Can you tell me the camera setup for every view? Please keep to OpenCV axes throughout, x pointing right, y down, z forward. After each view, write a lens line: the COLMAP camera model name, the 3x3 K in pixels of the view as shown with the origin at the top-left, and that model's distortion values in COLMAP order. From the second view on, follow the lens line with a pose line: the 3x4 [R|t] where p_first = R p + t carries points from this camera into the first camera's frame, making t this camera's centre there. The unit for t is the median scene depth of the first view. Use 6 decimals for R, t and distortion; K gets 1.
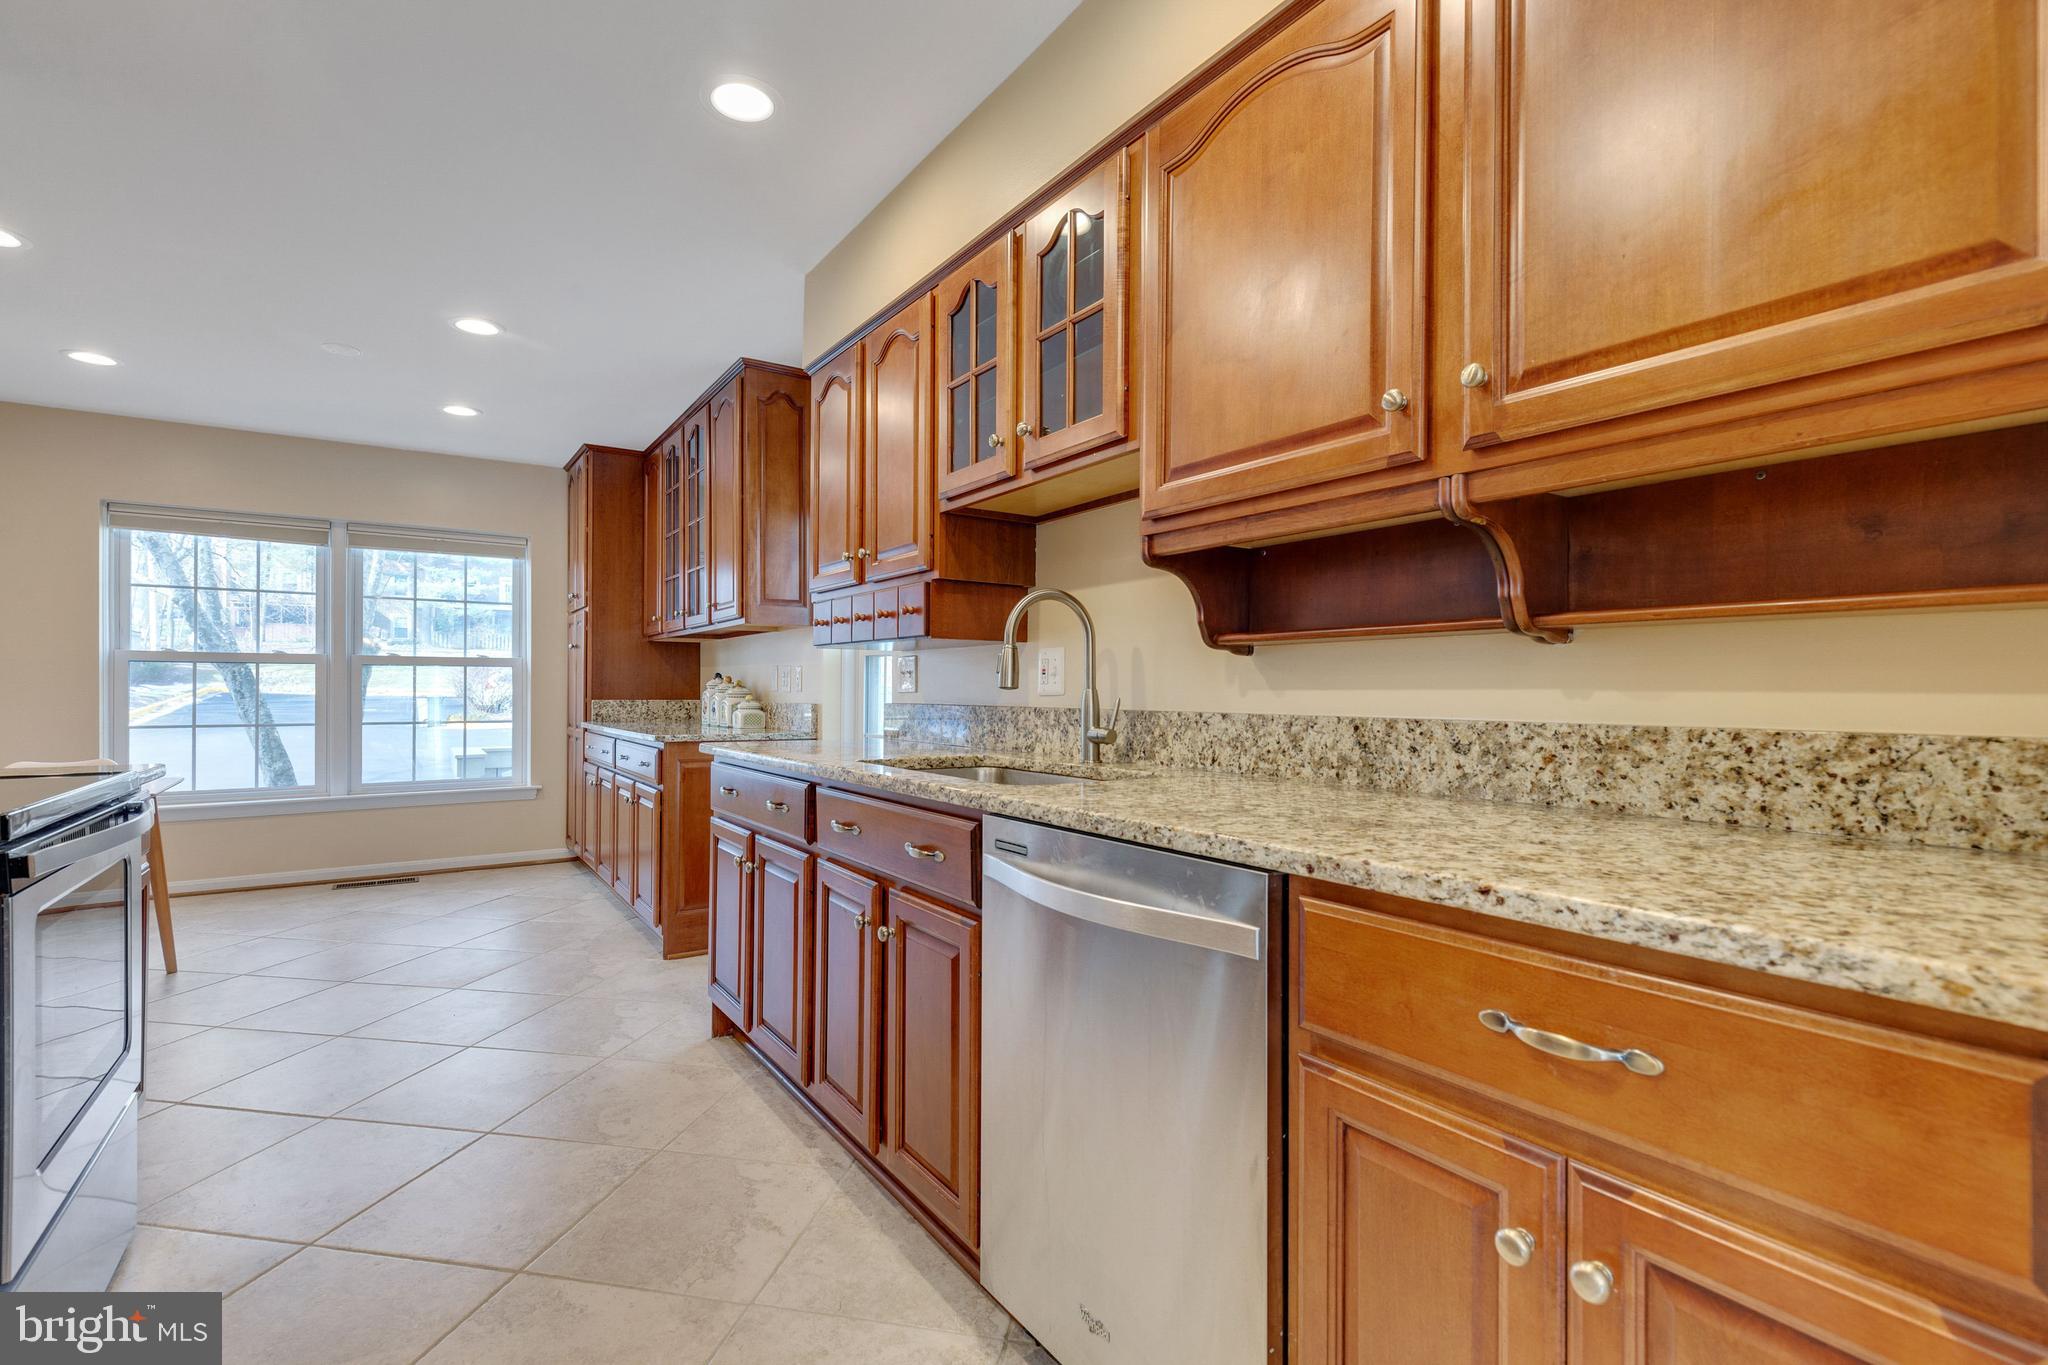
lens RADIAL K [[934.4, 0, 1025.6], [0, 934.4, 689.5], [0, 0, 1]] dist [0.006987, -0.001033]
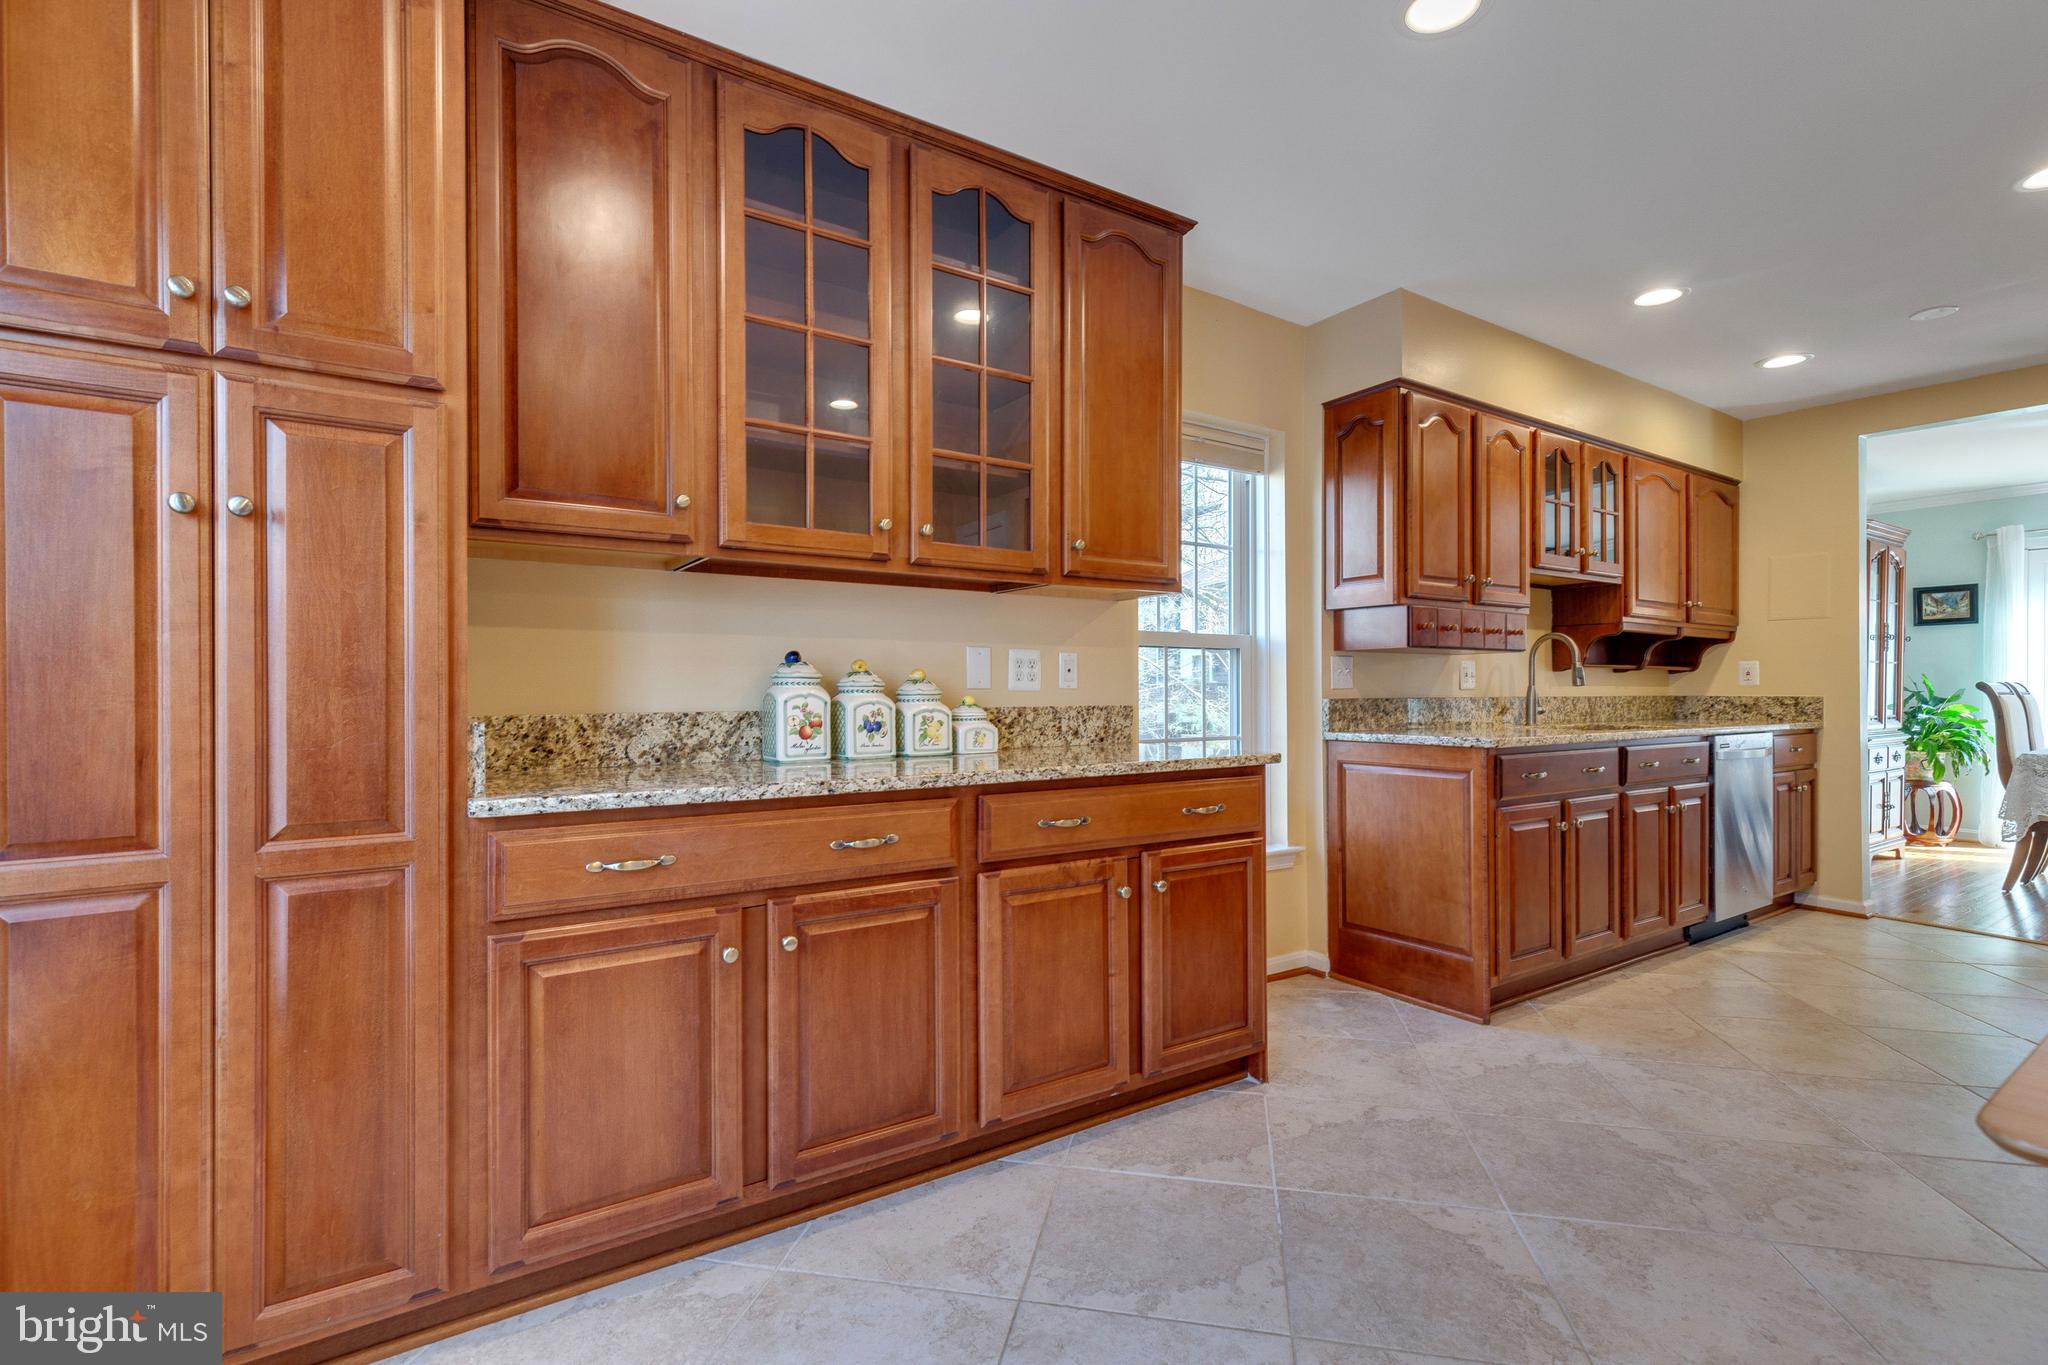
lens RADIAL K [[934.4, 0, 1022.6], [0, 934.4, 690.2], [0, 0, 1]] dist [0.006987, -0.001033]
pose [[0.012136, -0.006347, 0.999906, -1.758723], [-0.000222, 0.999980, 0.006350, -0.003603], [-0.999926, -0.000299, 0.012135, 1.925636]]
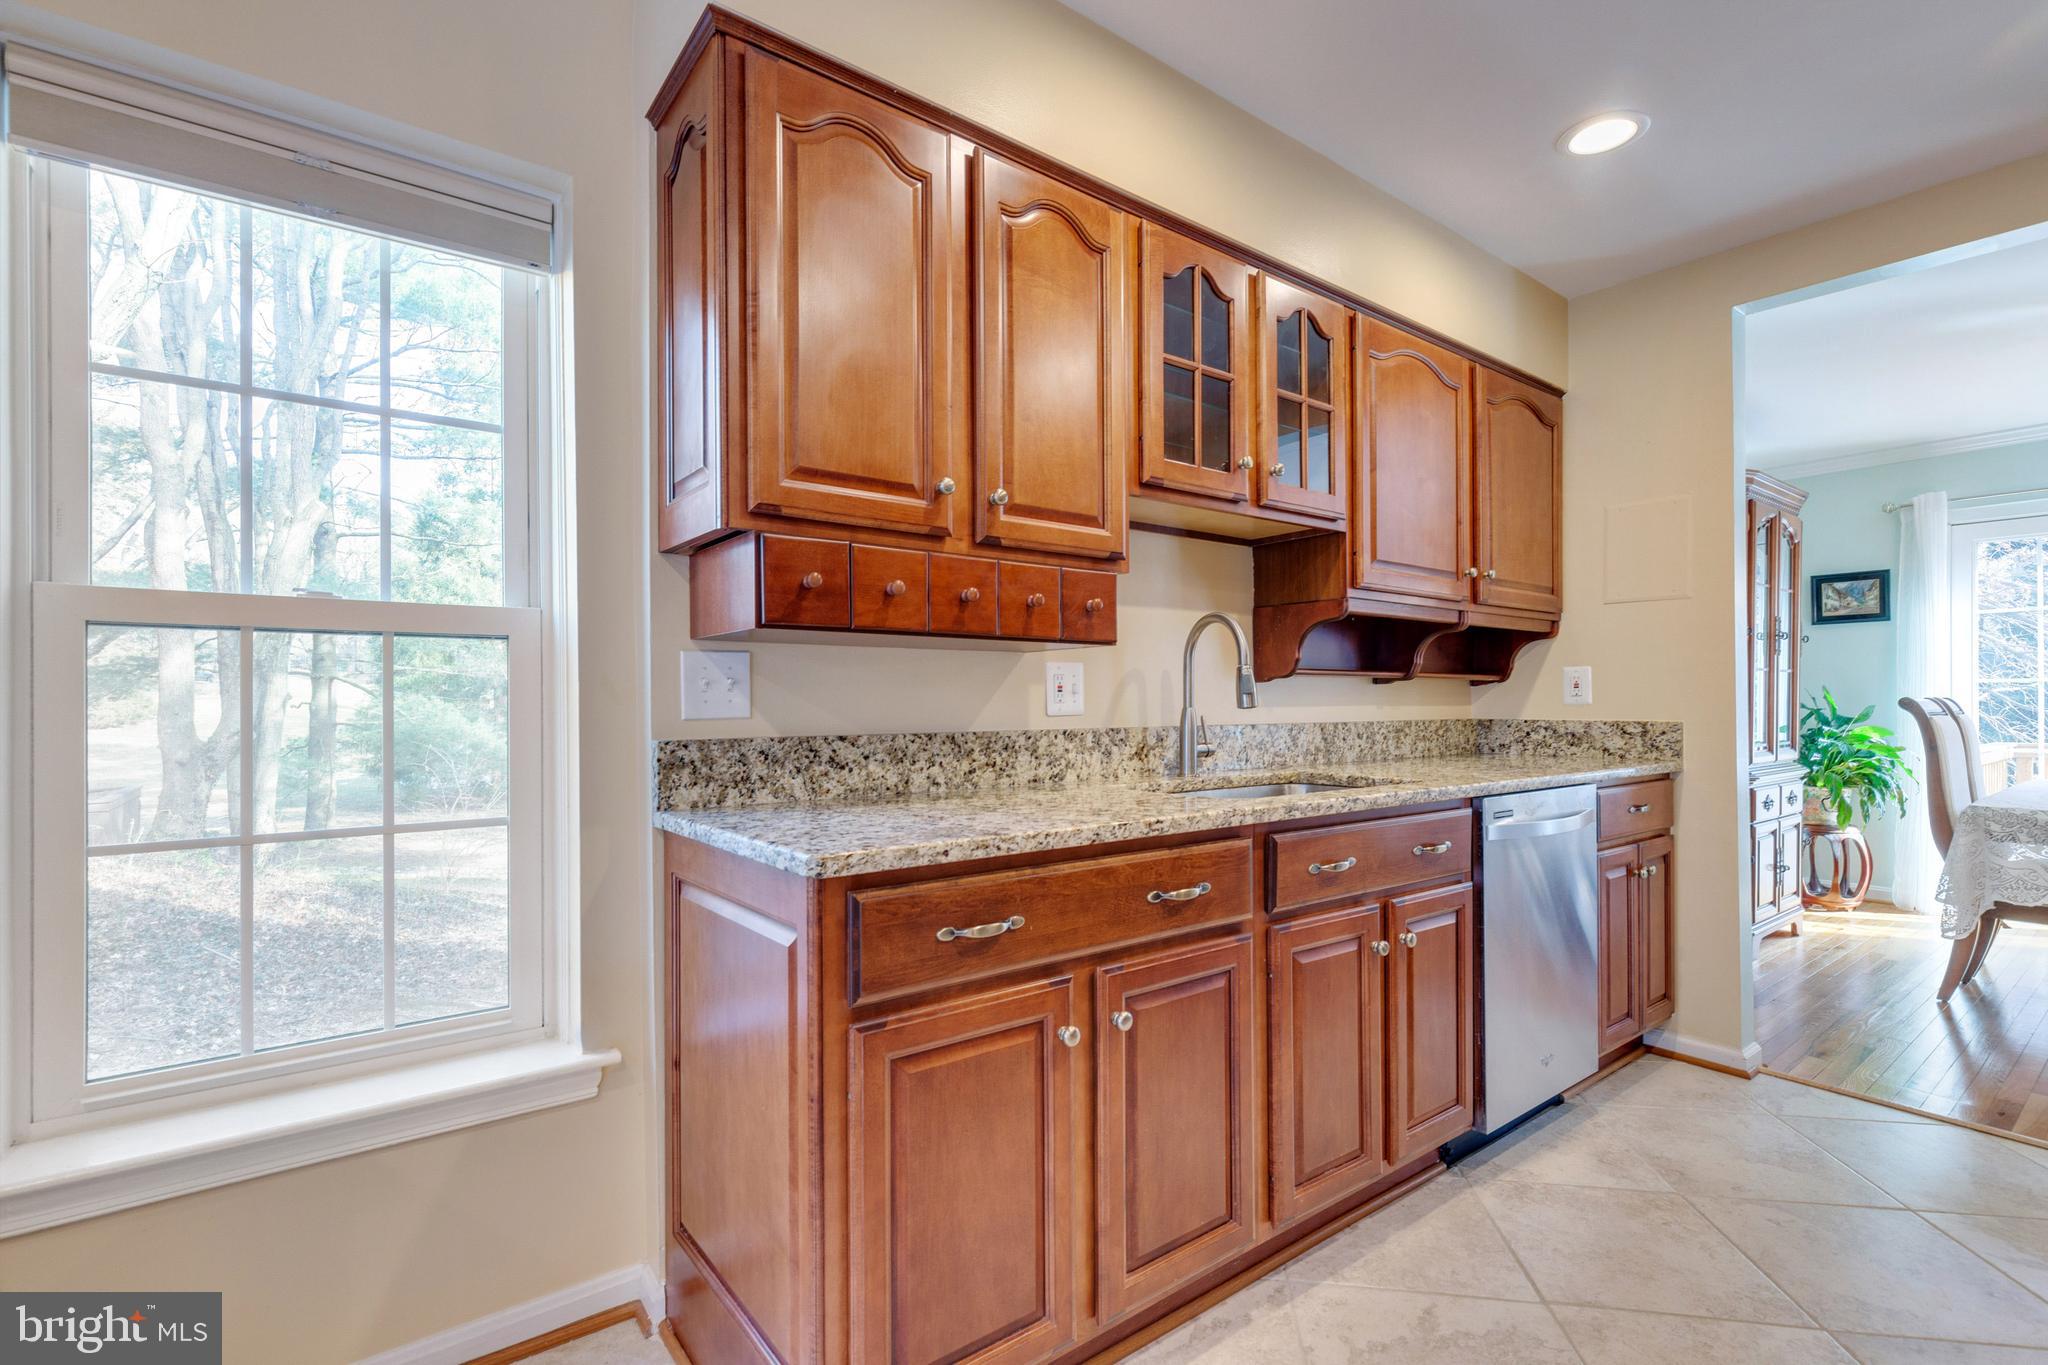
lens RADIAL K [[934.4, 0, 1031.5], [0, 934.4, 700.5], [0, 0, 1]] dist [0.006987, -0.001033]
pose [[-0.056141, -0.002957, 0.998418, -0.952379], [0.001939, 0.999993, 0.003071, -0.012005], [-0.998421, 0.002108, -0.056135, 1.192343]]
